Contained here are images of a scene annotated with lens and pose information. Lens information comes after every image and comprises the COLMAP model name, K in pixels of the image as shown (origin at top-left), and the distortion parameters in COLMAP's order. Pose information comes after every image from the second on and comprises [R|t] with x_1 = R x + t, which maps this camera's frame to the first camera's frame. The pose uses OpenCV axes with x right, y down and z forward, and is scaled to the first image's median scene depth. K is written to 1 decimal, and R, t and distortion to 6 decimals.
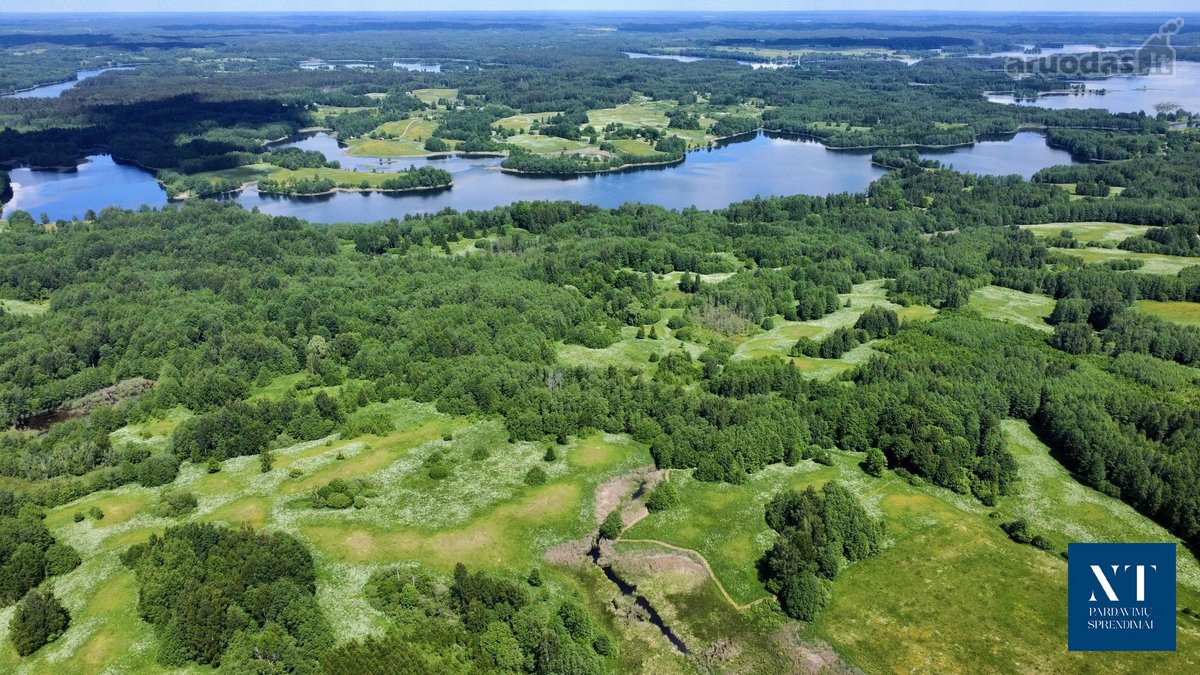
lens RADIAL K [[894.7, 0, 604.9], [0, 894.7, 334.9], [0, 0, 1]] dist [0.004591, -0.002897]
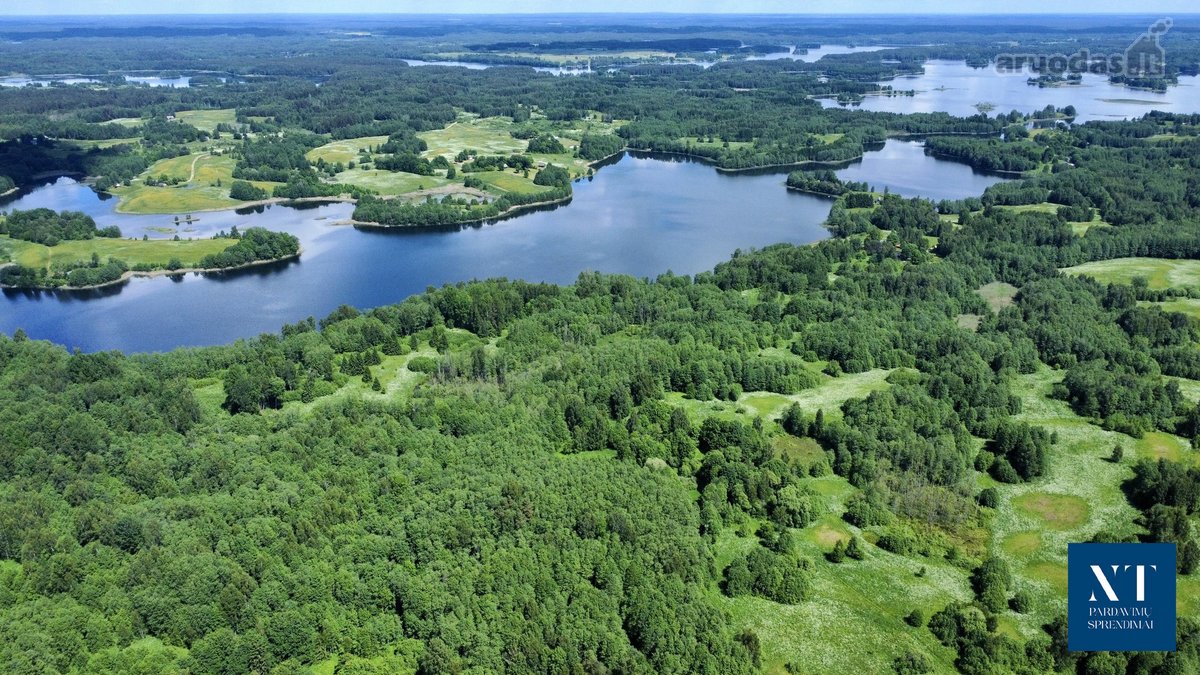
lens RADIAL K [[894.7, 0, 604.9], [0, 894.7, 334.9], [0, 0, 1]] dist [0.004591, -0.002897]
pose [[0.961687, -0.095168, 0.257100, -0.131006], [0.095827, 0.995348, 0.009995, -0.088231], [-0.256856, 0.015025, 0.966333, 0.241771]]
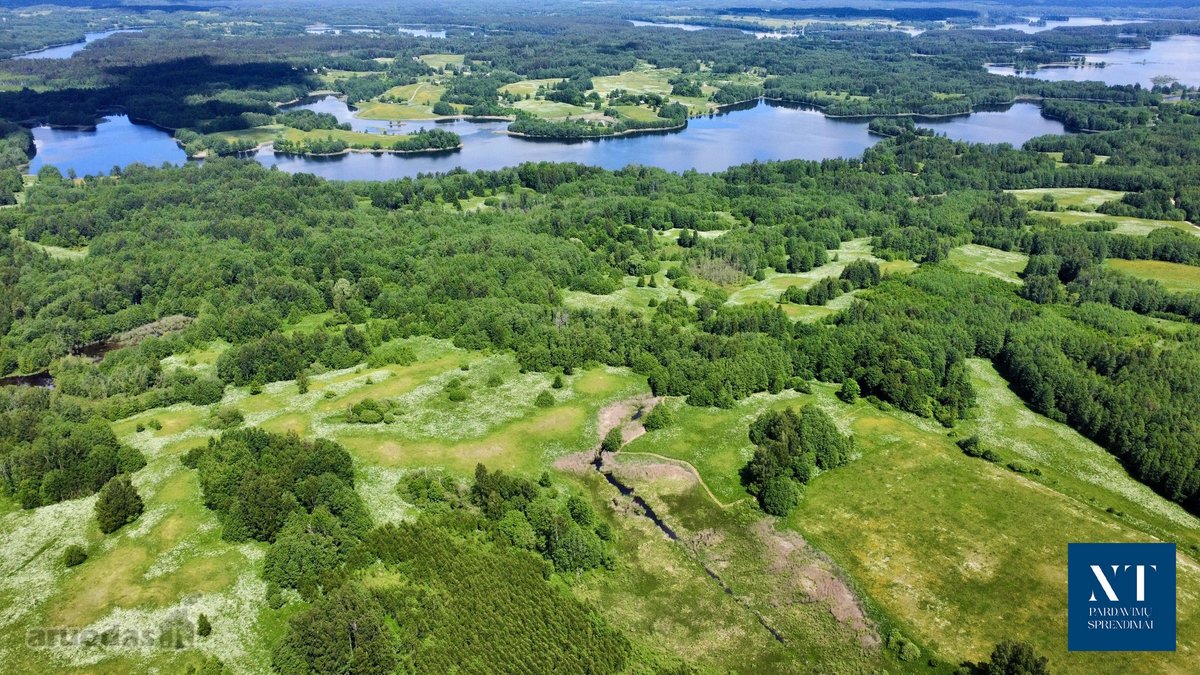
lens RADIAL K [[894.1, 0, 604.8], [0, 894.1, 336.1], [0, 0, 1]] dist [0.004992, -0.003370]
pose [[0.999935, 0.011377, -0.001111, -0.000865], [-0.011334, 0.999381, 0.033310, 0.014778], [0.001489, -0.033296, 0.999444, -0.040599]]
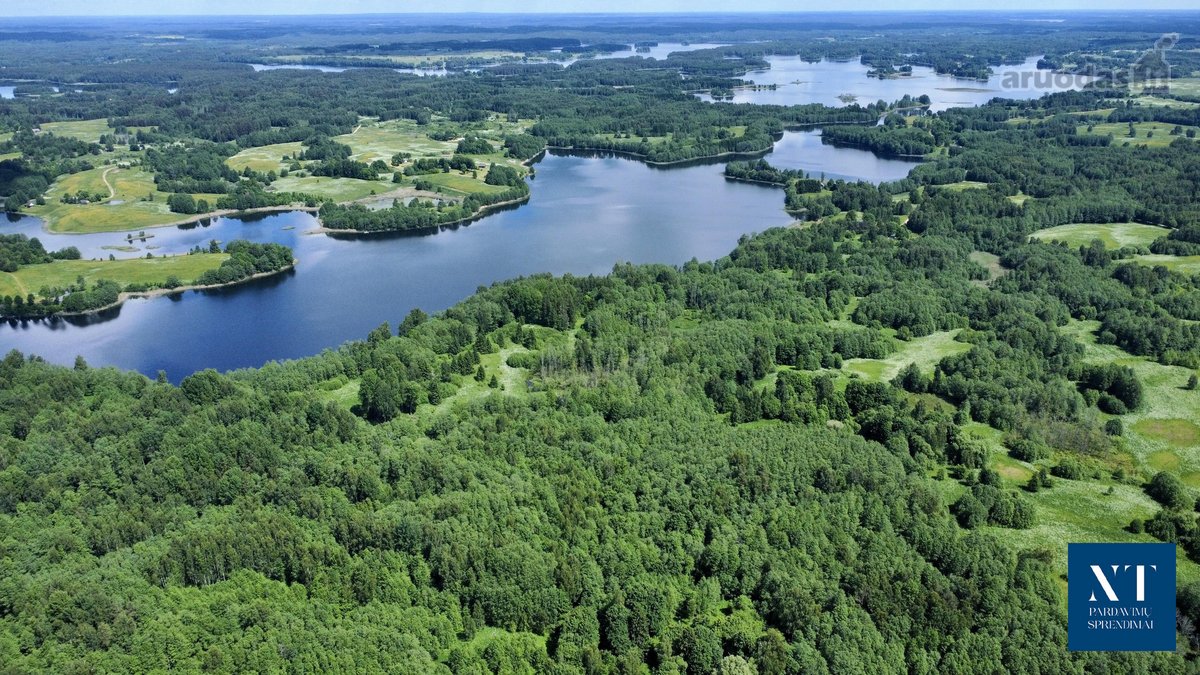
lens RADIAL K [[894.7, 0, 604.9], [0, 894.7, 334.9], [0, 0, 1]] dist [0.004591, -0.002897]
pose [[0.888054, -0.163436, 0.429707, -0.276292], [0.164719, 0.985737, 0.034502, -0.100463], [-0.429217, 0.040141, 0.902309, 0.273238]]
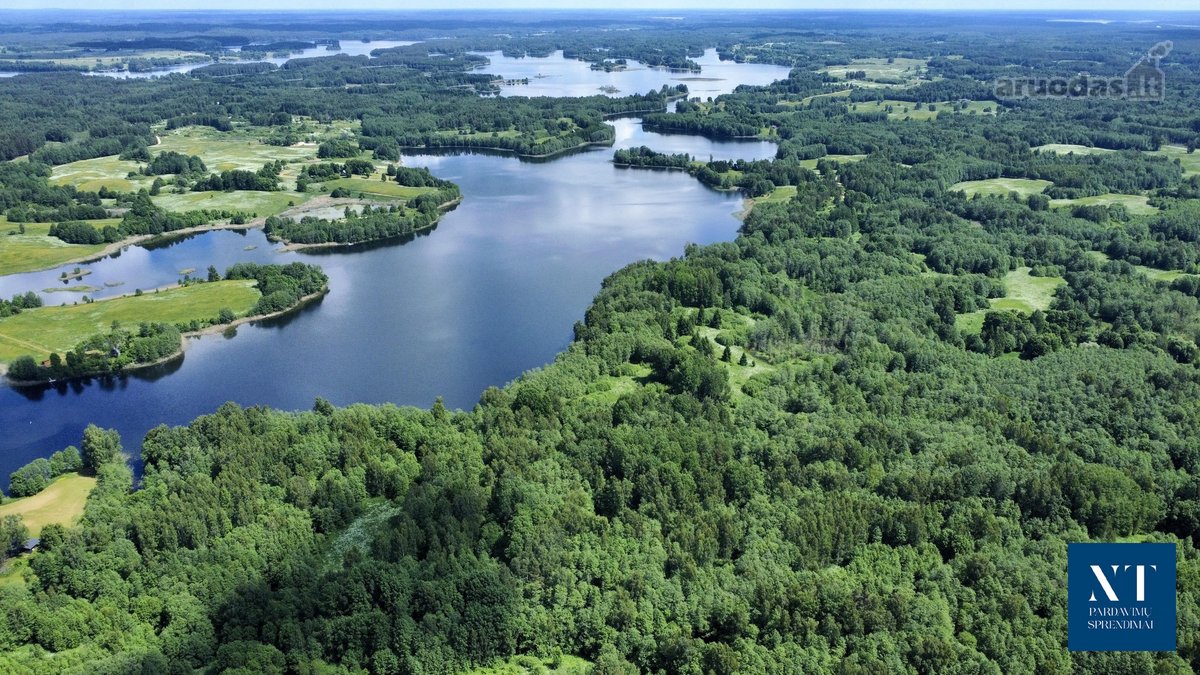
lens RADIAL K [[894.7, 0, 604.9], [0, 894.7, 334.9], [0, 0, 1]] dist [0.004591, -0.002897]
pose [[0.640988, -0.267166, 0.719553, -0.526302], [0.265852, 0.956716, 0.118399, -0.160485], [-0.720040, 0.115402, 0.684270, 0.447602]]
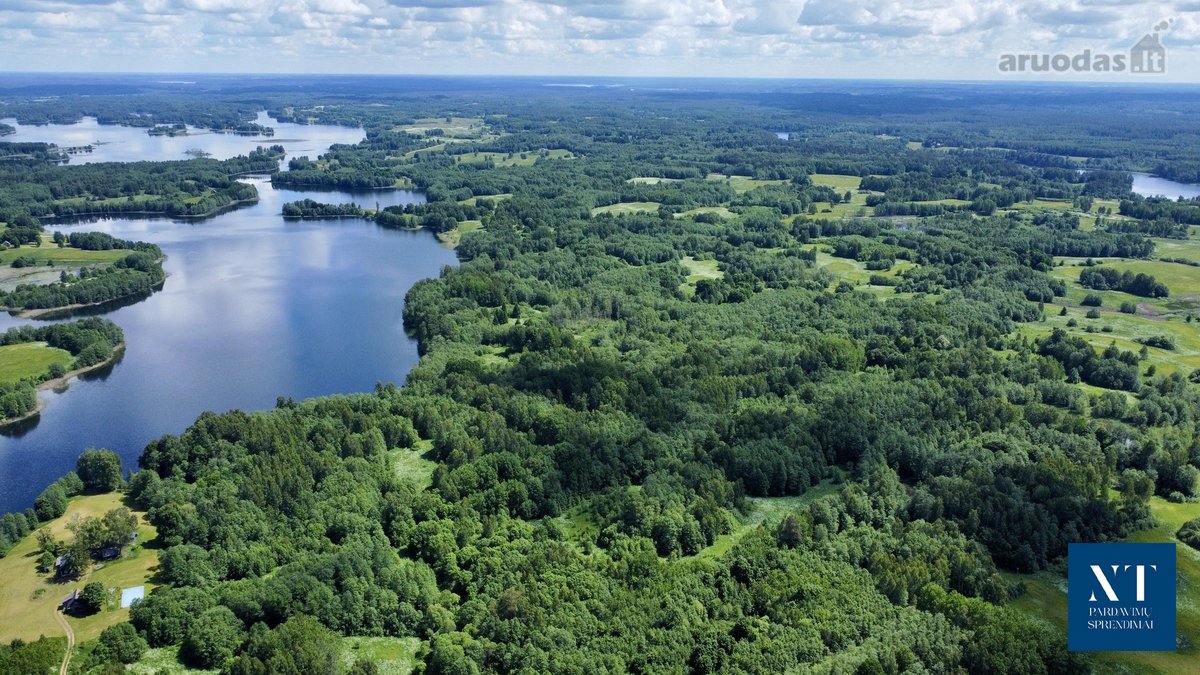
lens RADIAL K [[894.7, 0, 604.9], [0, 894.7, 334.9], [0, 0, 1]] dist [0.004591, -0.002897]
pose [[0.178994, -0.278017, 0.943752, -0.734495], [0.333860, 0.919490, 0.207549, -0.191147], [-0.925472, 0.277931, 0.257401, 0.533913]]
